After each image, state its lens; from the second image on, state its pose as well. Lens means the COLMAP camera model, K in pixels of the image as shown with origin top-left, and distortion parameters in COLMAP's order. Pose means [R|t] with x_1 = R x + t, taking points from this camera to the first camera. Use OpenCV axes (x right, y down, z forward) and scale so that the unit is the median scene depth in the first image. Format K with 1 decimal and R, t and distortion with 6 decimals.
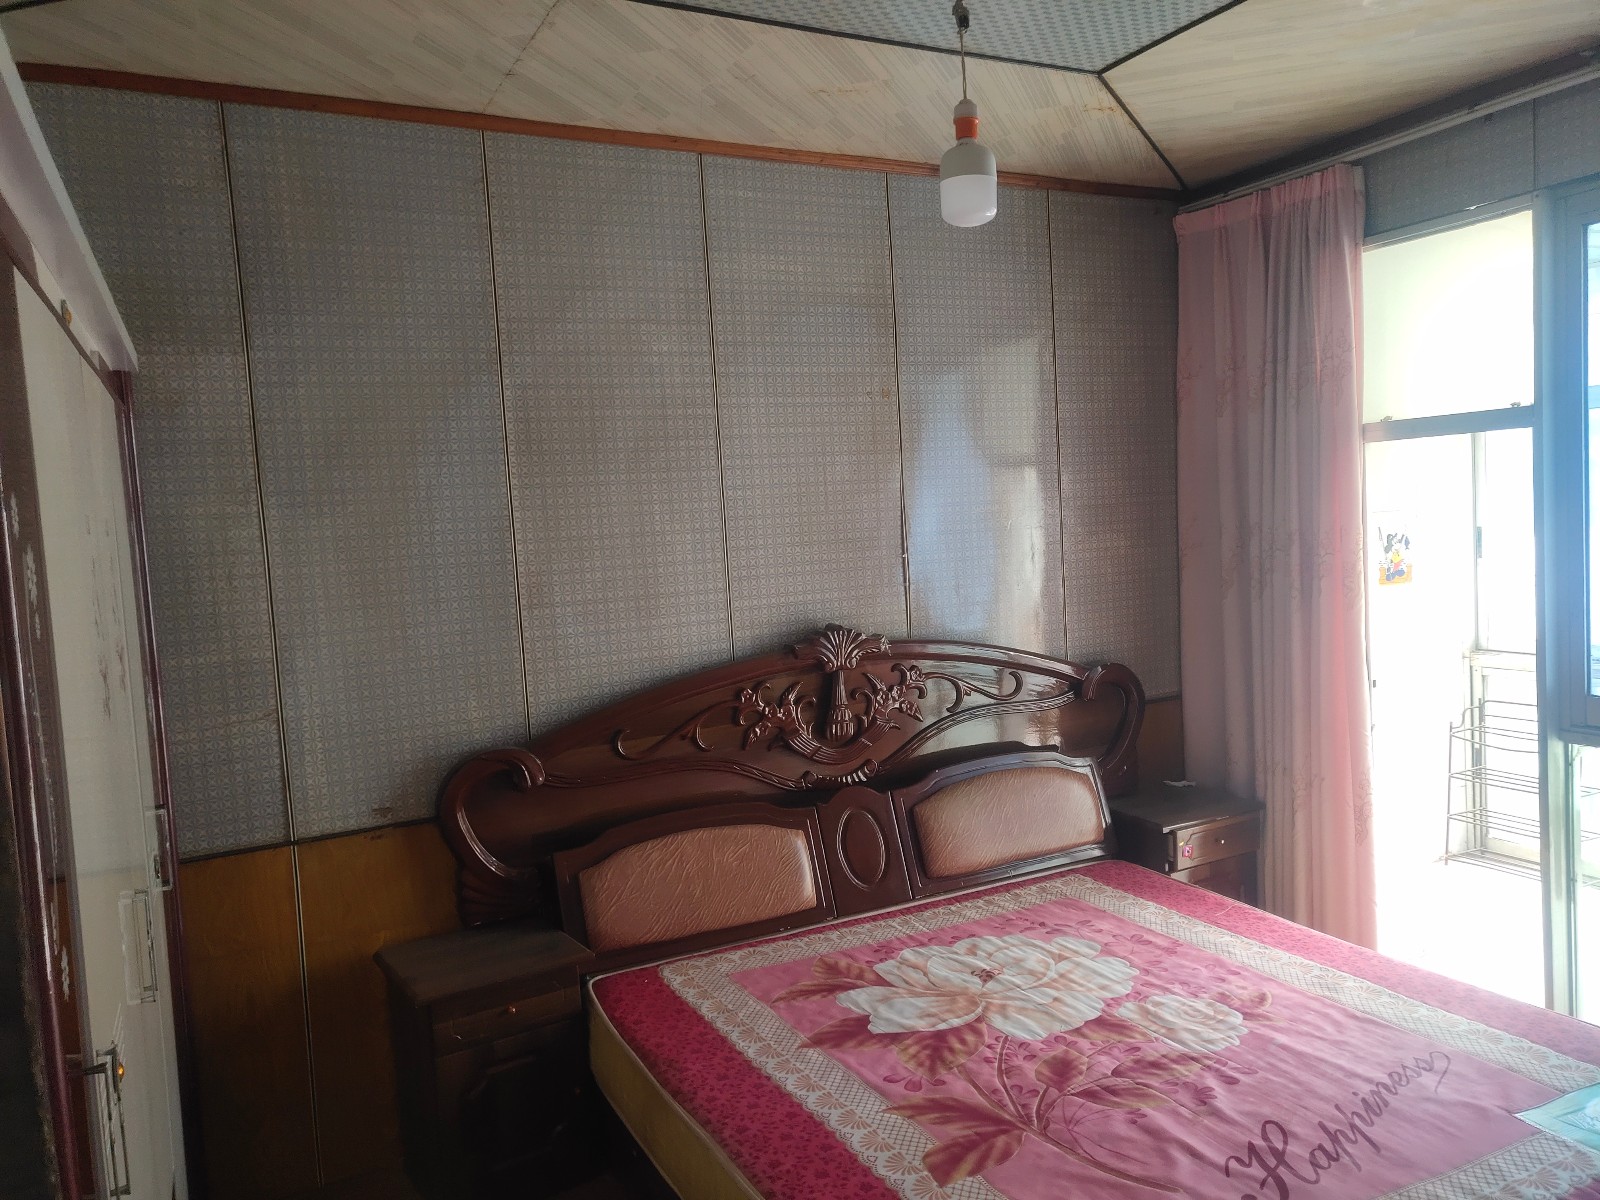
lens RADIAL K [[1203.4, 0, 805.2], [0, 1203.4, 615.8], [0, 0, 1]] dist [-0.042449, 0.091659]
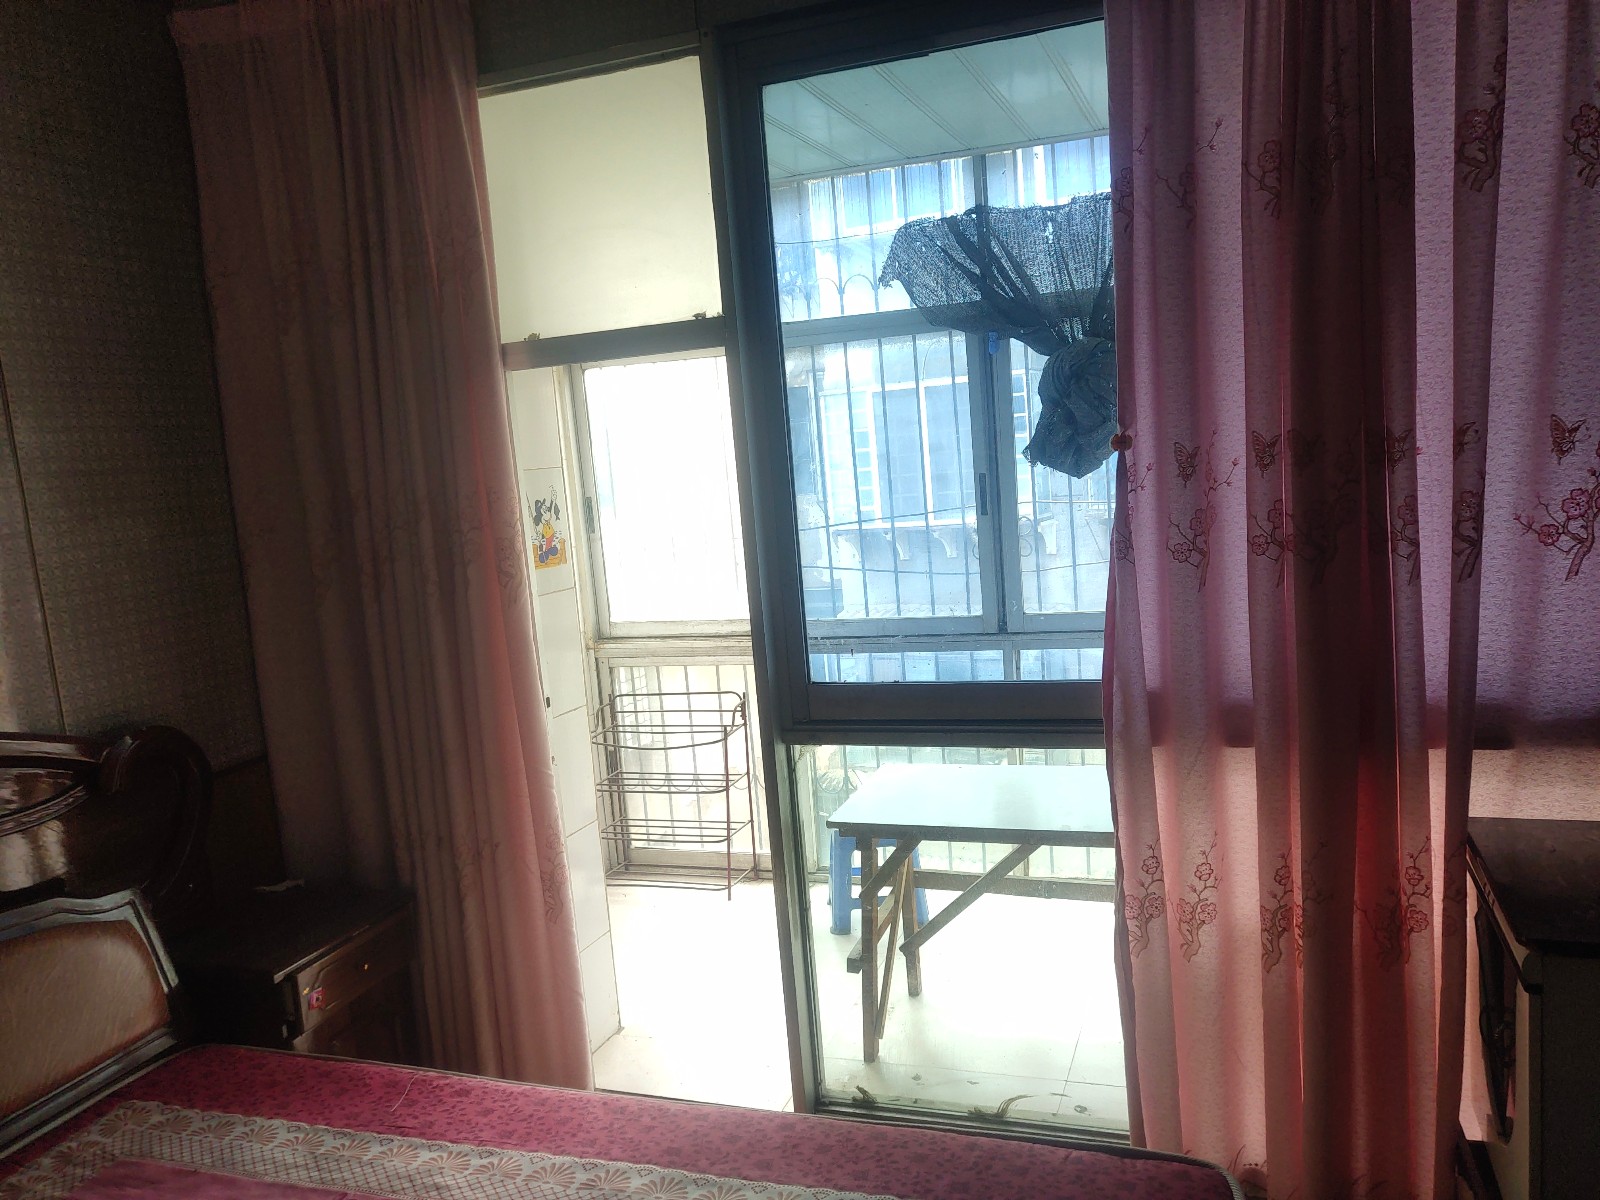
lens RADIAL K [[1203.4, 0, 805.2], [0, 1203.4, 615.8], [0, 0, 1]] dist [-0.042449, 0.091659]
pose [[0.708183, -0.096519, 0.699401, 0.074262], [0.099764, 0.994352, 0.036207, -0.006747], [-0.698945, 0.044134, 0.713812, 0.348249]]
